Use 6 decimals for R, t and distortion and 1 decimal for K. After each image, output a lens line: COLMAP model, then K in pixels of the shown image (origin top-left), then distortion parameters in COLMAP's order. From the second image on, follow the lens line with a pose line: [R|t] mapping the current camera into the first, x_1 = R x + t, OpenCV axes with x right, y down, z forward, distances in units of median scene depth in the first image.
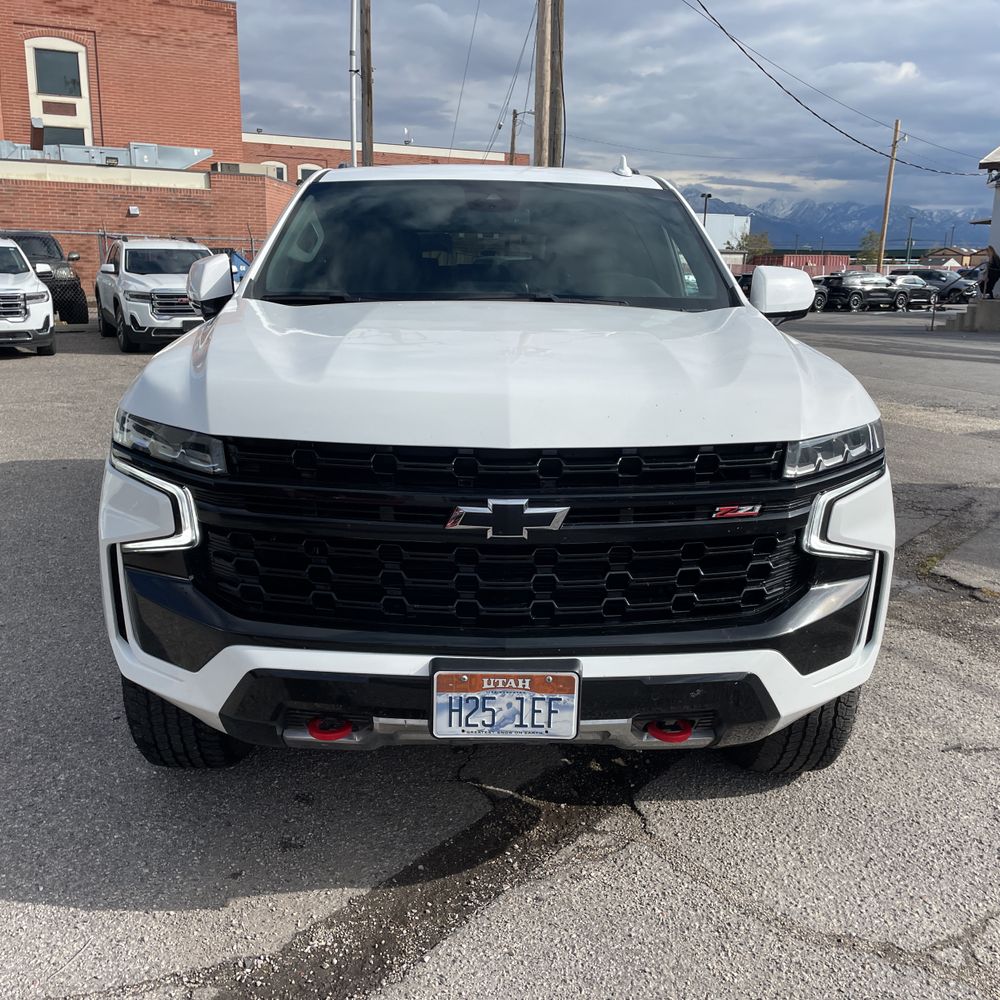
lens RADIAL K [[1007.0, 0, 491.6], [0, 1007.0, 505.7], [0, 0, 1]] dist [0.037413, 0.000000]
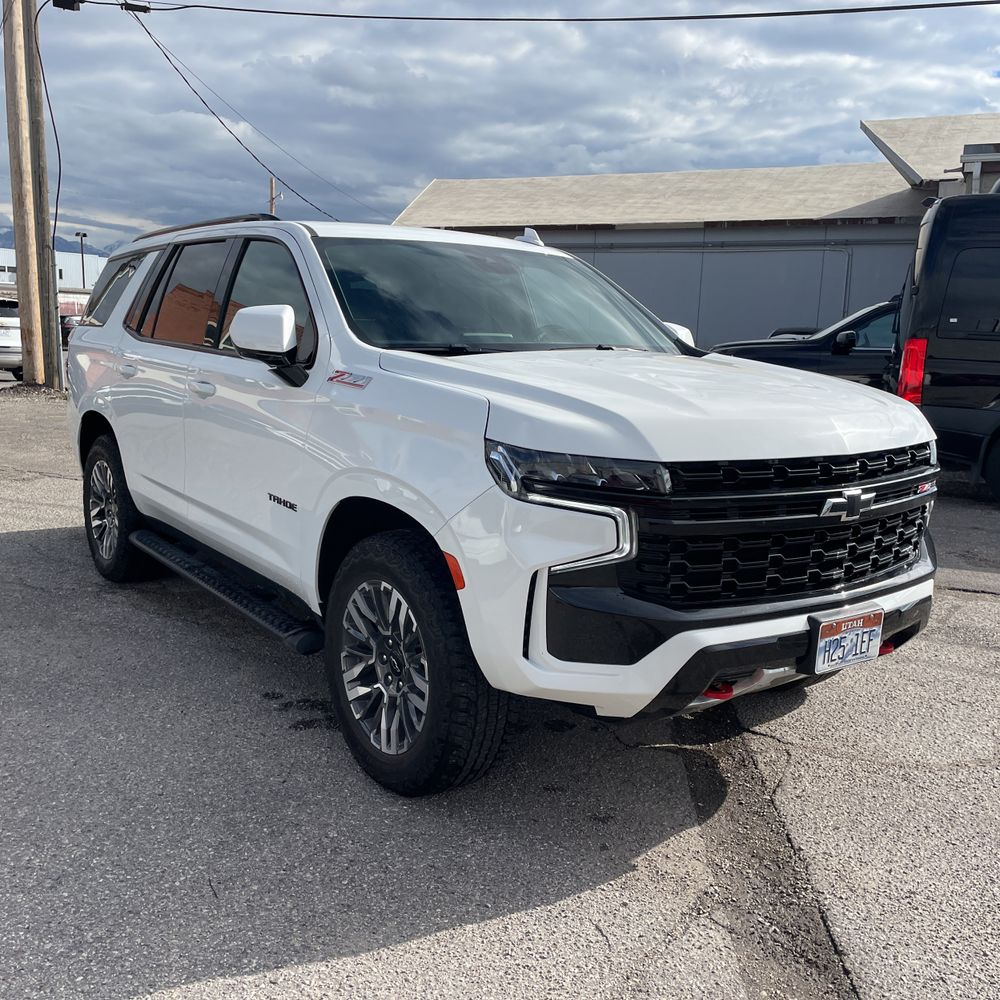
lens RADIAL K [[1007.0, 0, 498.4], [0, 1007.0, 524.5], [0, 0, 1]] dist [0.037413, 0.000000]
pose [[0.819800, -0.101749, 0.563538, -0.112624], [0.115198, 0.993273, 0.011757, -0.003117], [-0.560944, 0.055280, 0.826006, 0.011731]]
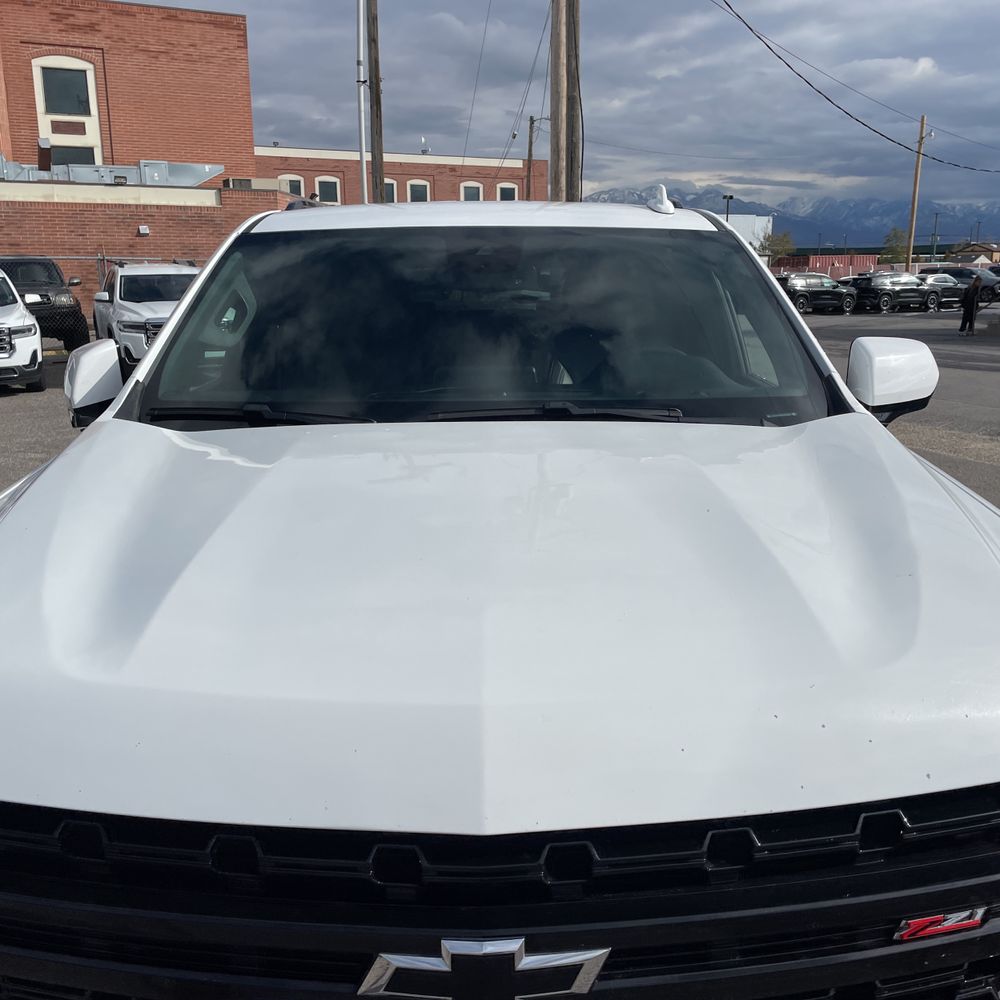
lens RADIAL K [[1007.0, 0, 503.8], [0, 1007.0, 500.2], [0, 0, 1]] dist [0.037413, 0.000000]
pose [[0.999667, -0.021838, -0.013763, 0.003592], [0.021699, 0.999713, -0.010167, -0.020553], [0.013982, 0.009865, 0.999854, 0.048333]]
